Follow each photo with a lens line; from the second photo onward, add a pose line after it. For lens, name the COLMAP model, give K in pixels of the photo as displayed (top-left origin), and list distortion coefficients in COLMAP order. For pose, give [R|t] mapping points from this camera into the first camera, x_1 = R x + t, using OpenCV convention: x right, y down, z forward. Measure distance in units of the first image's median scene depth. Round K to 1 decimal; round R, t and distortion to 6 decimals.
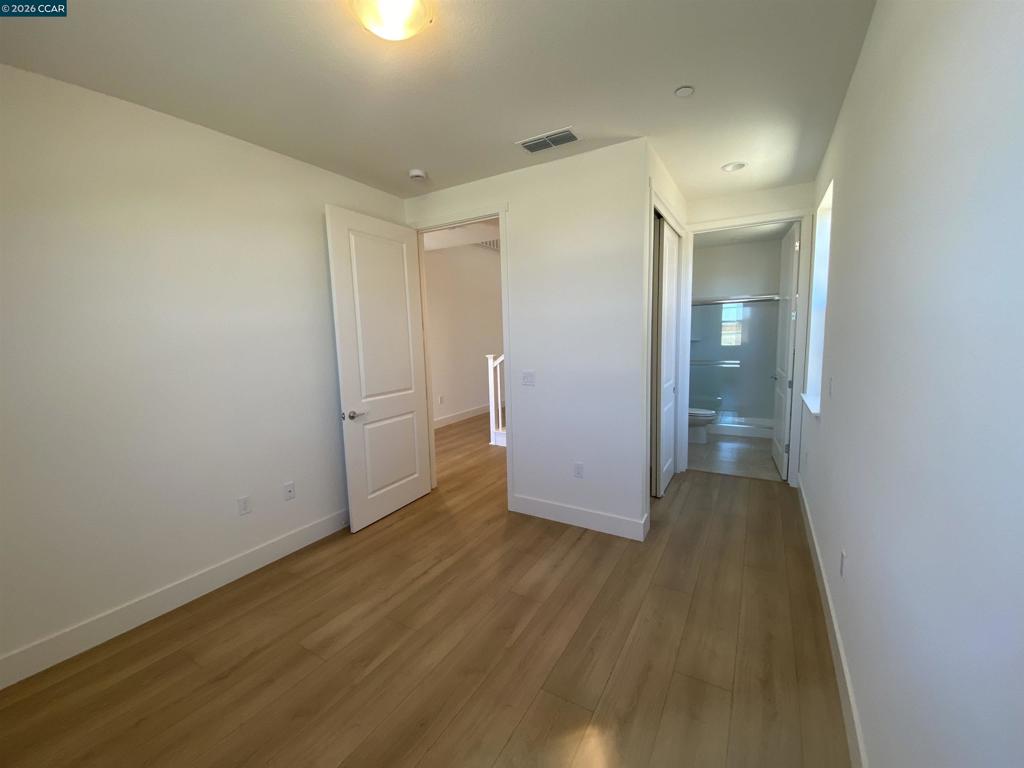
lens RADIAL K [[418.6, 0, 512.4], [0, 418.6, 382.2], [0, 0, 1]] dist [0.013808, -0.004152]
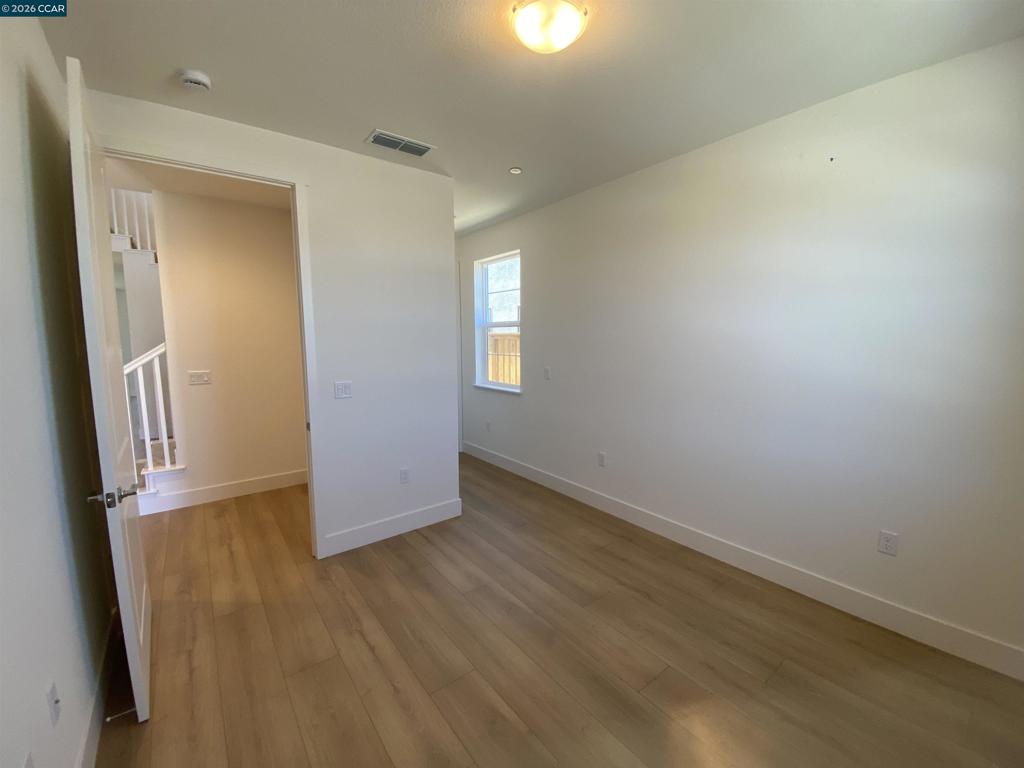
lens RADIAL K [[418.6, 0, 509.1], [0, 418.6, 384.6], [0, 0, 1]] dist [0.013808, -0.004152]
pose [[0.371865, -0.079654, 0.924863, -0.762398], [0.108854, 0.993180, 0.041770, -0.024902], [-0.921882, 0.085142, 0.378000, 0.429616]]
